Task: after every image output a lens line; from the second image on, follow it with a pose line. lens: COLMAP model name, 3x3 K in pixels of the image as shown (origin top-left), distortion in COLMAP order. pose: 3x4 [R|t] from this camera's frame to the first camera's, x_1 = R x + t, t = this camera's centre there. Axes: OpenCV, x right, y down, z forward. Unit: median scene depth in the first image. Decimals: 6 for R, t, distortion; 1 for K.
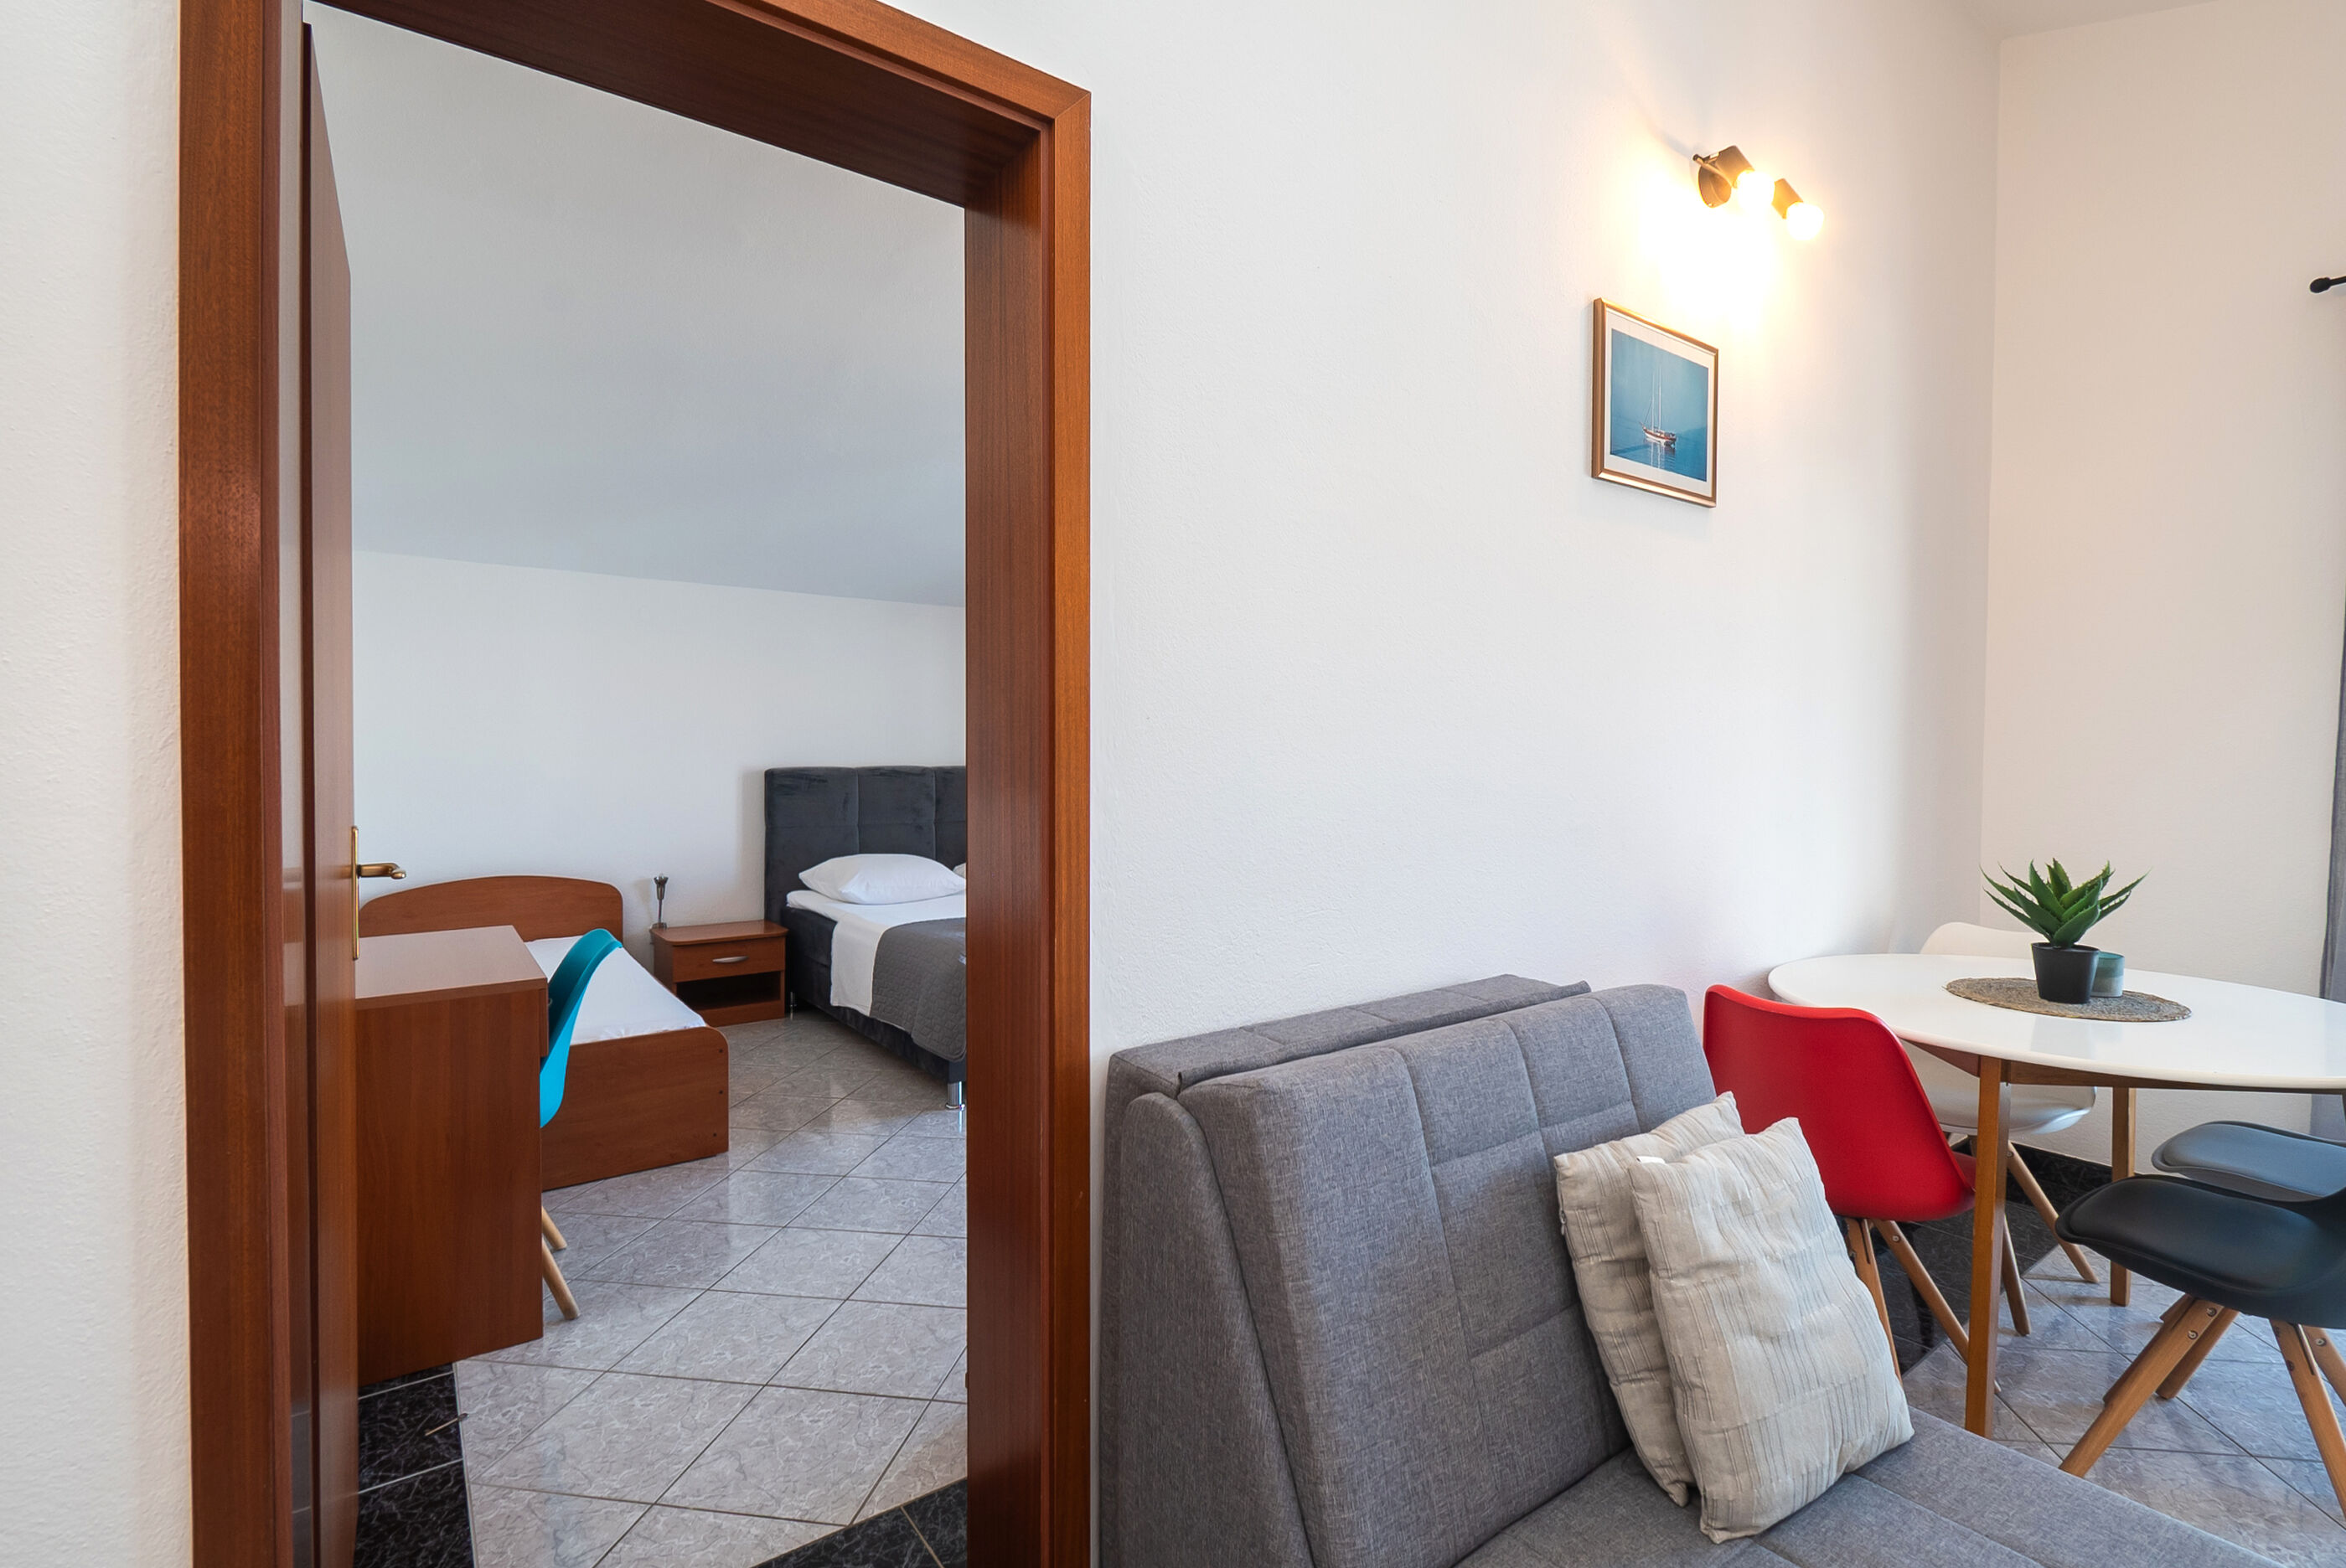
lens RADIAL K [[1063.1, 0, 1177.4], [0, 1063.1, 776.9], [0, 0, 1]] dist [-0.000865, -0.003450]
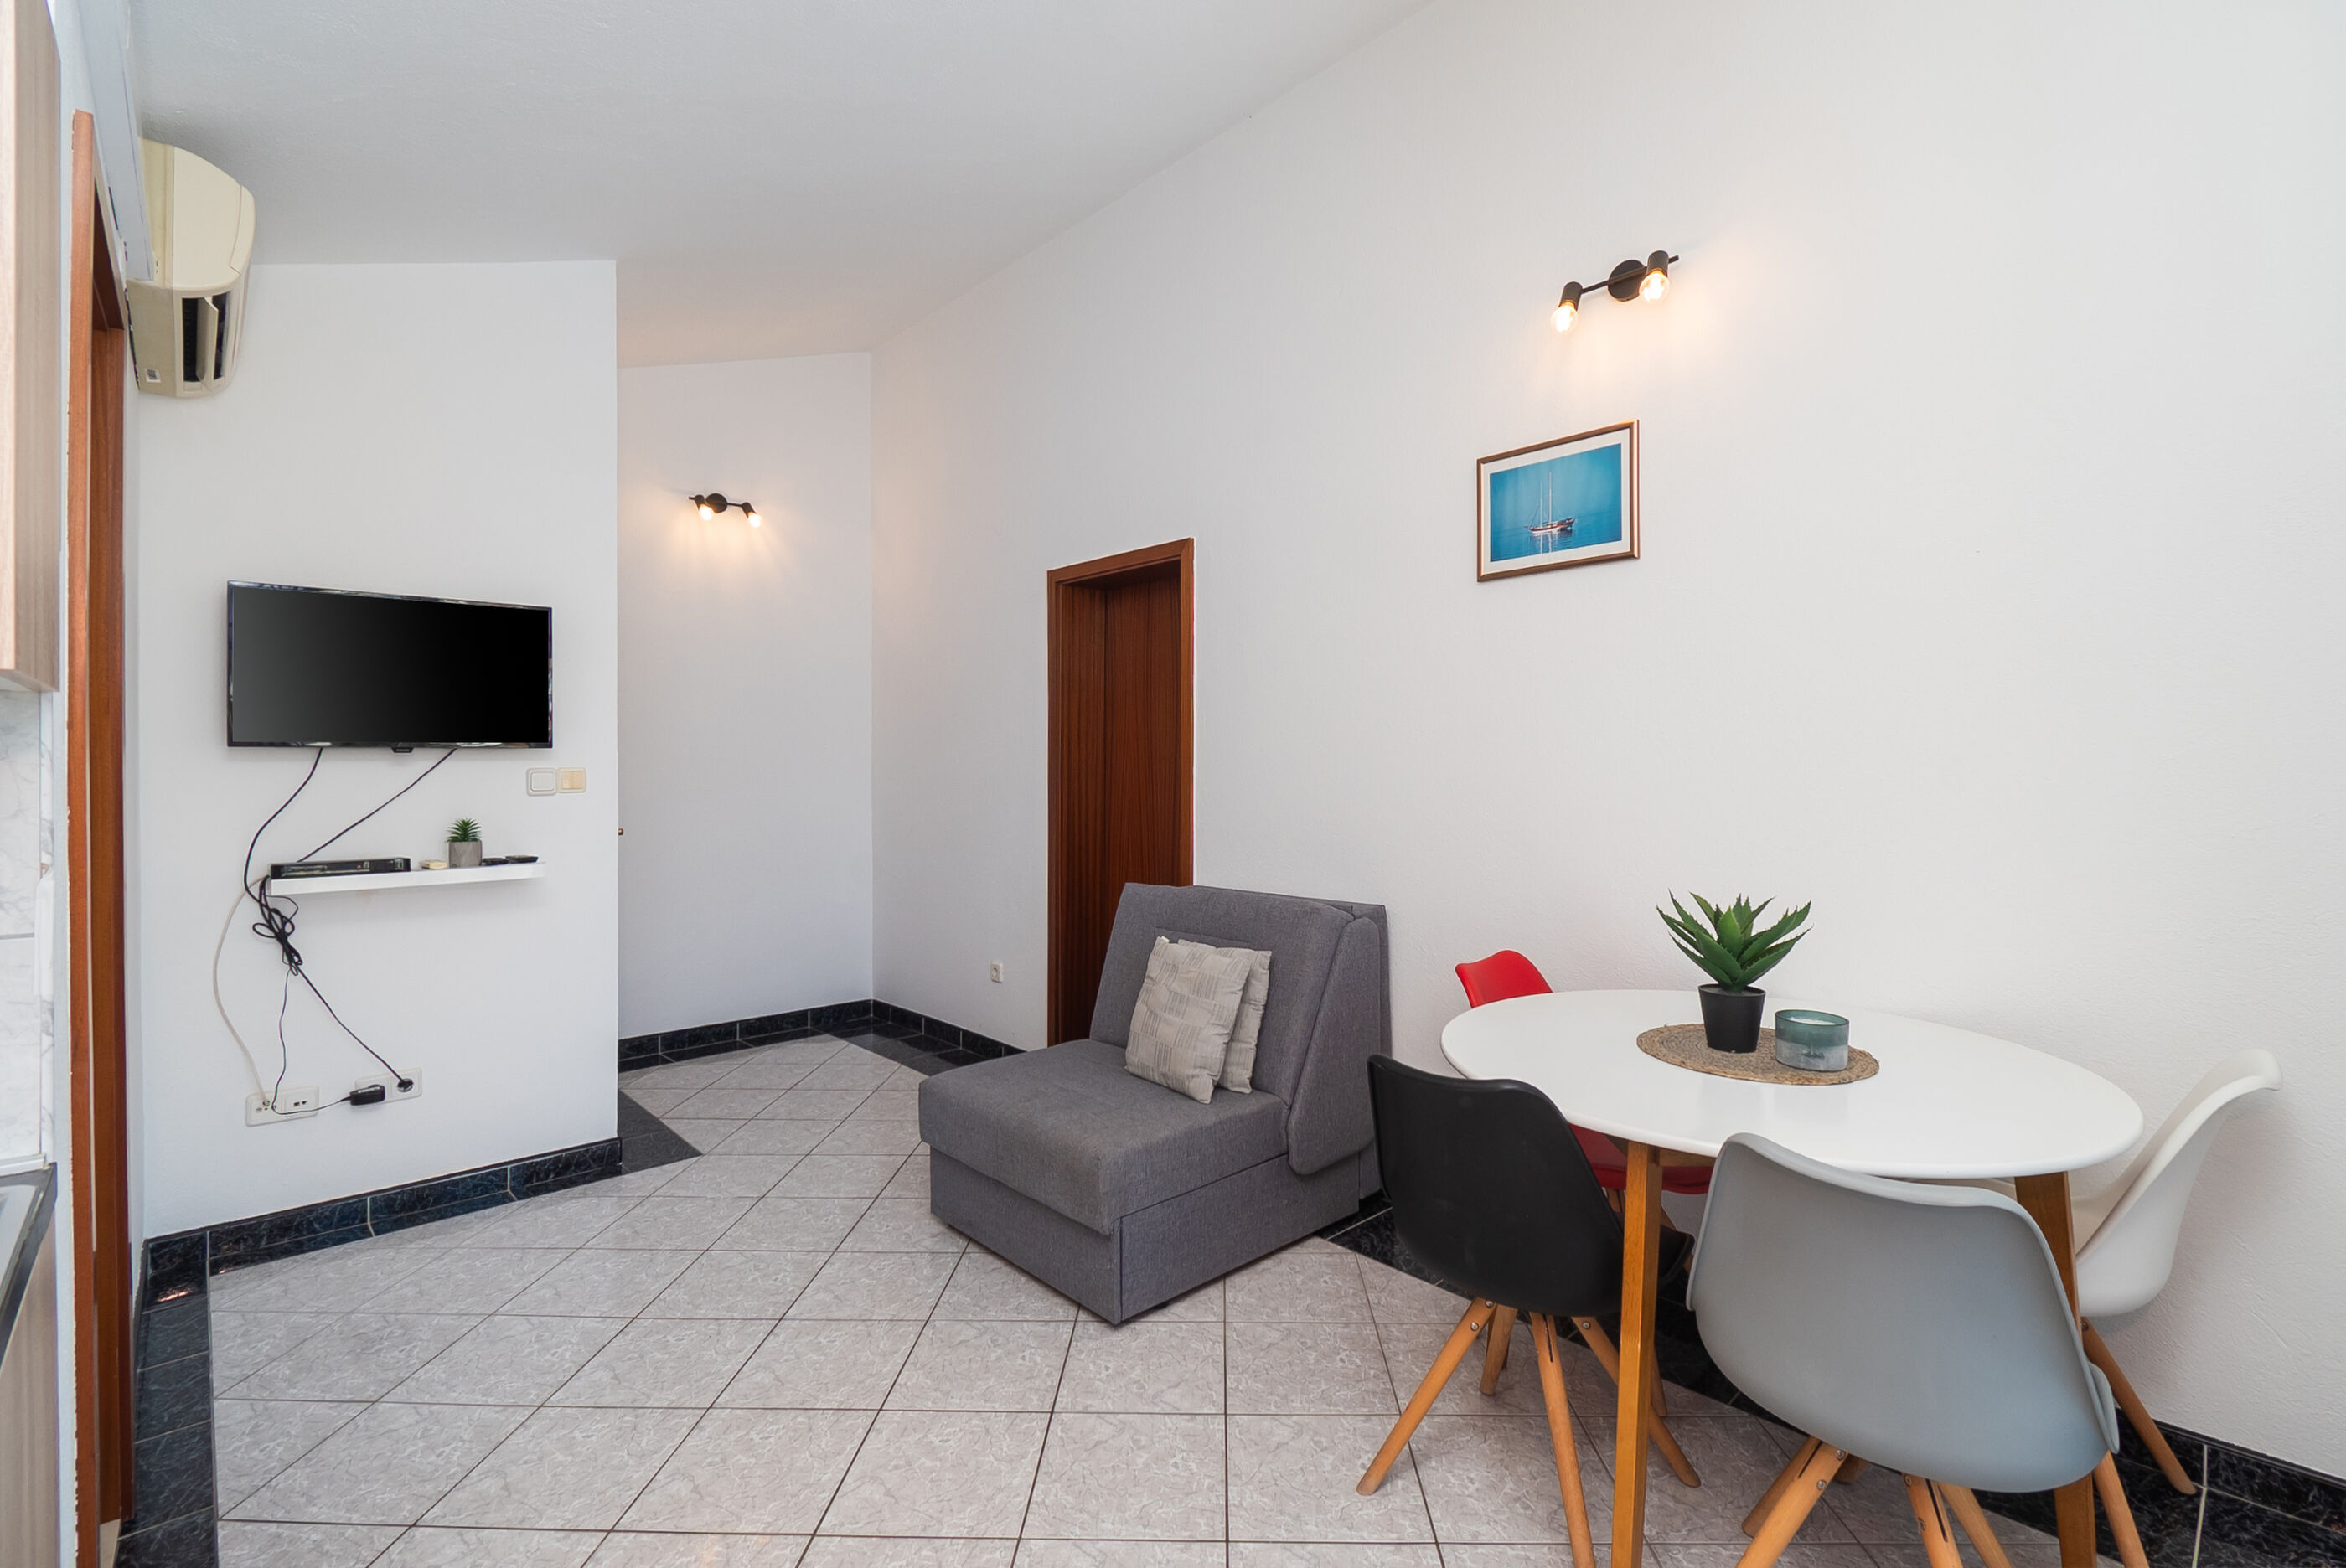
lens RADIAL K [[1063.1, 0, 1186.9], [0, 1063.1, 771.9], [0, 0, 1]] dist [-0.000865, -0.003450]
pose [[0.109618, 0.003900, -0.993966, 1.671775], [-0.025953, 0.999663, 0.001060, -0.018090], [0.993635, 0.025680, 0.109682, 0.434666]]
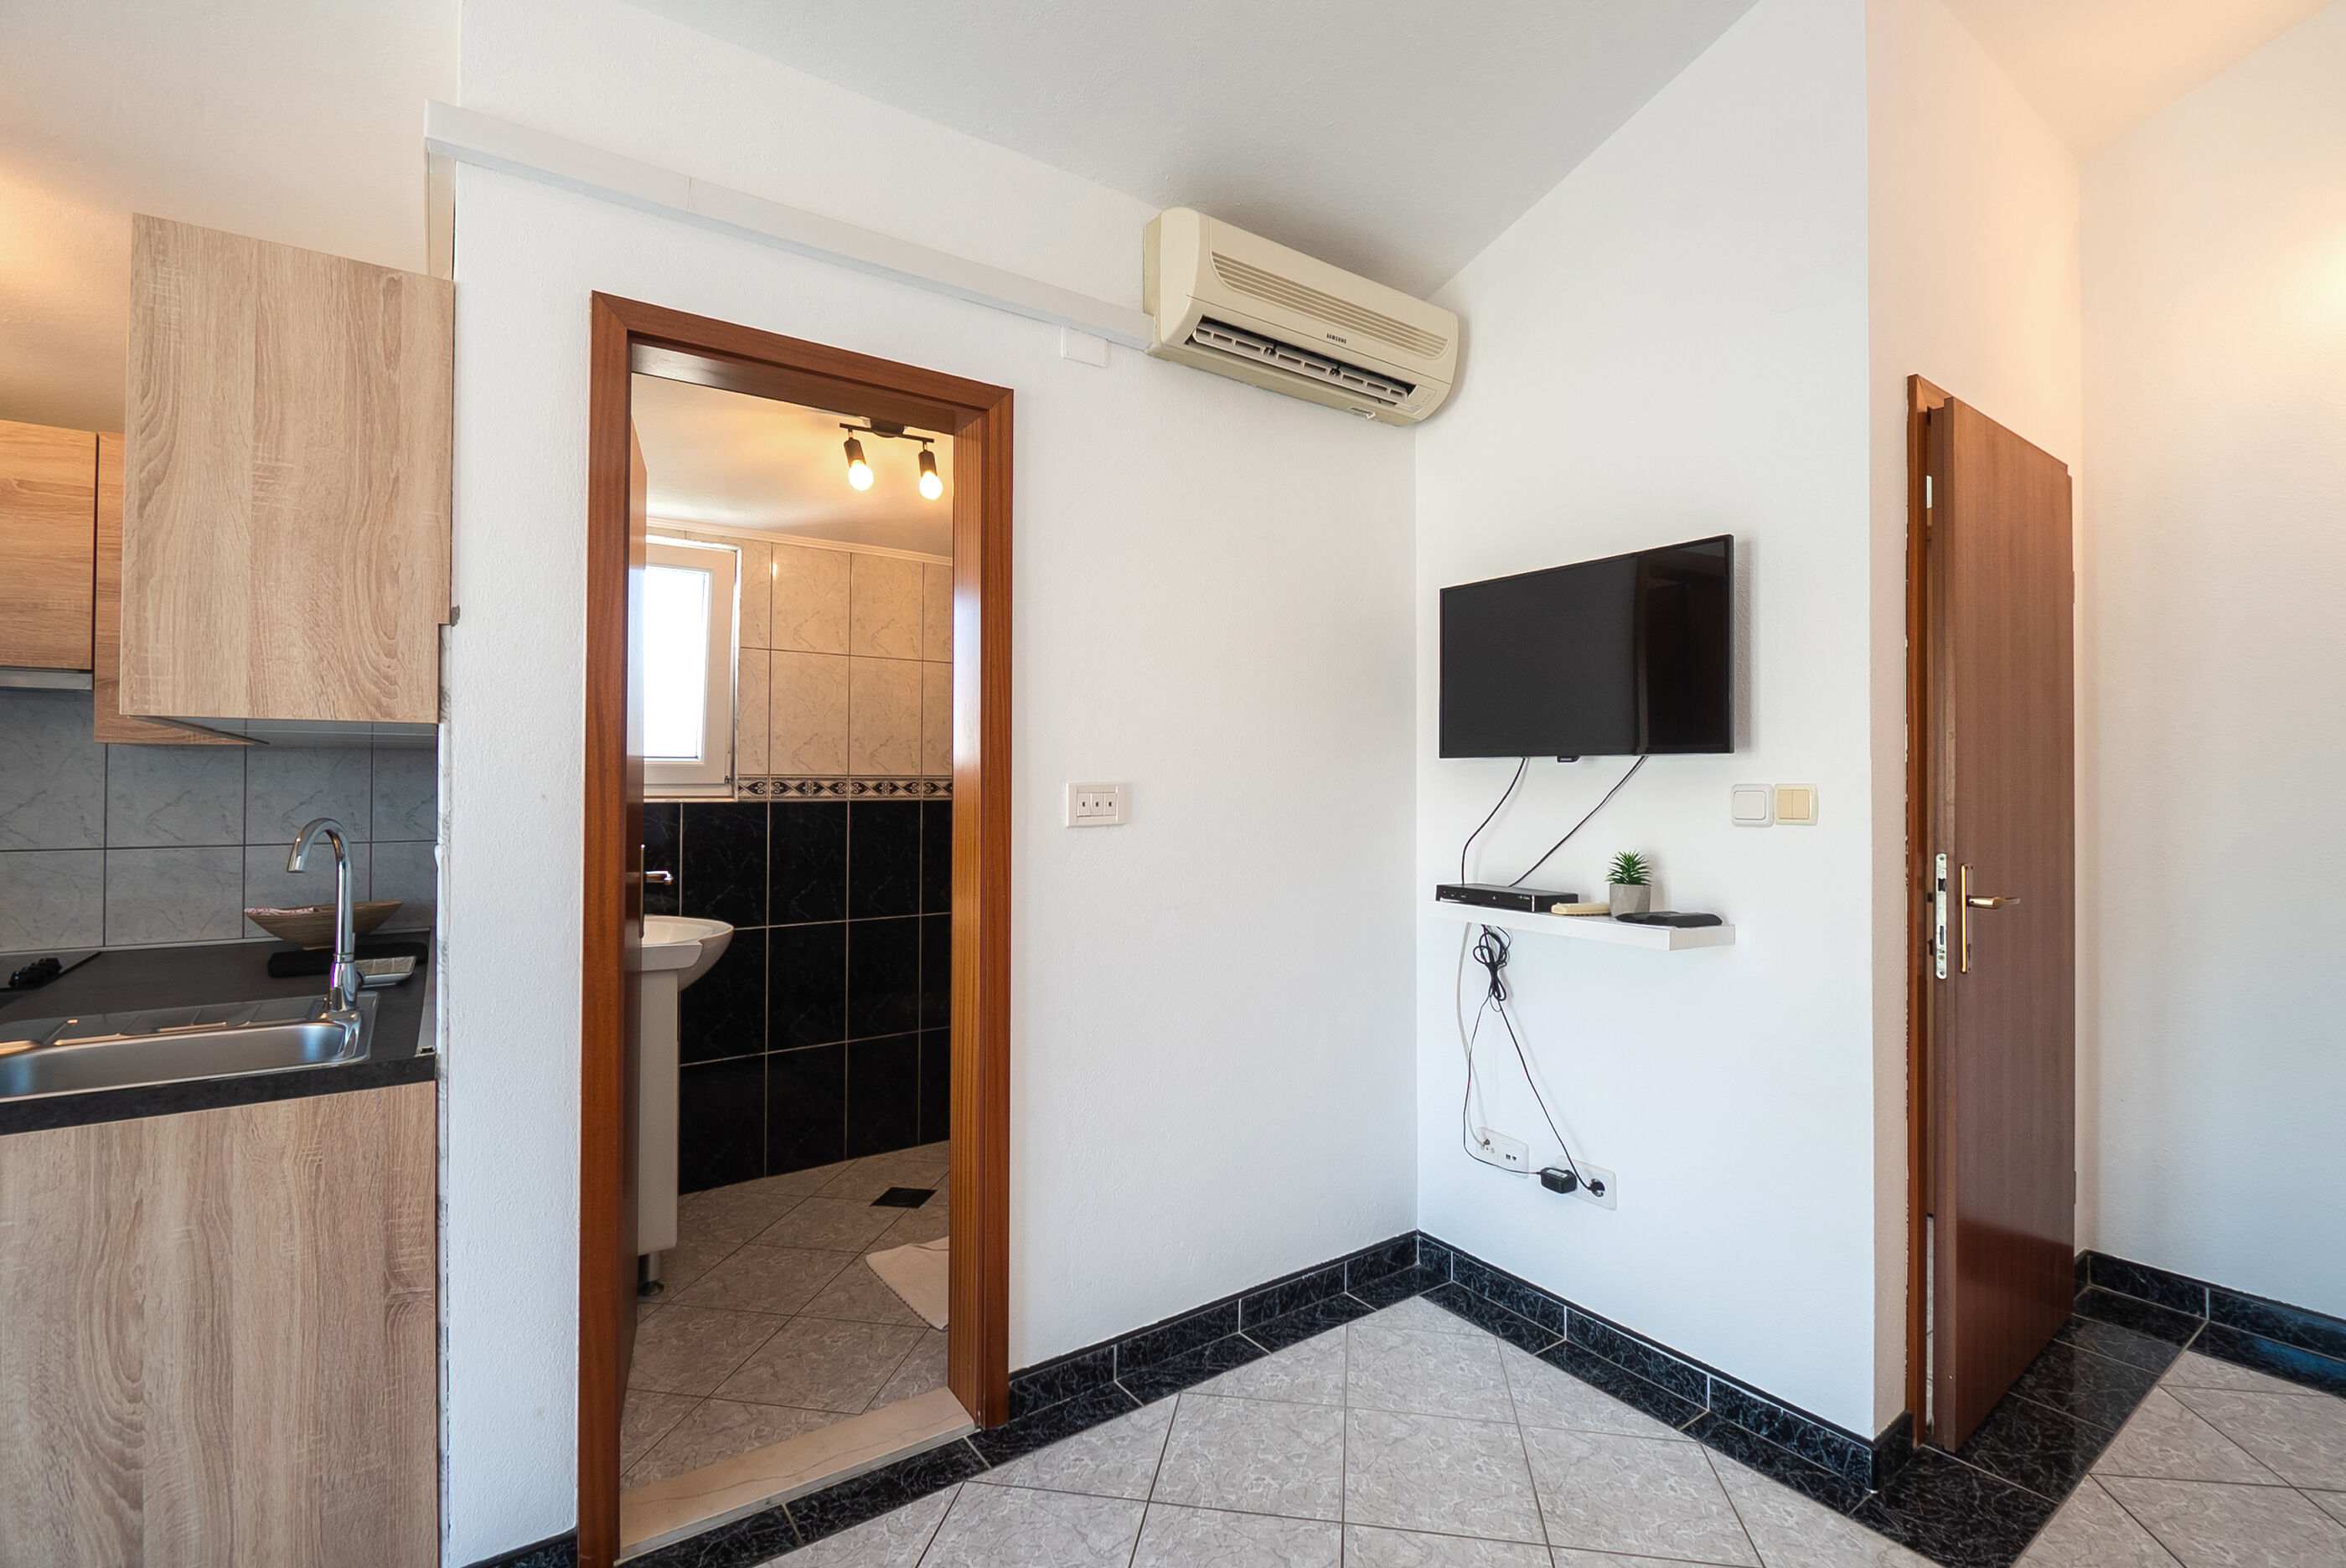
lens RADIAL K [[1063.1, 0, 1185.9], [0, 1063.1, 757.5], [0, 0, 1]] dist [-0.000865, -0.003450]
pose [[-0.999881, -0.008068, 0.013182, 0.550022], [-0.007886, 0.999873, 0.013836, -0.032347], [-0.013292, 0.013730, -0.999817, 0.674212]]
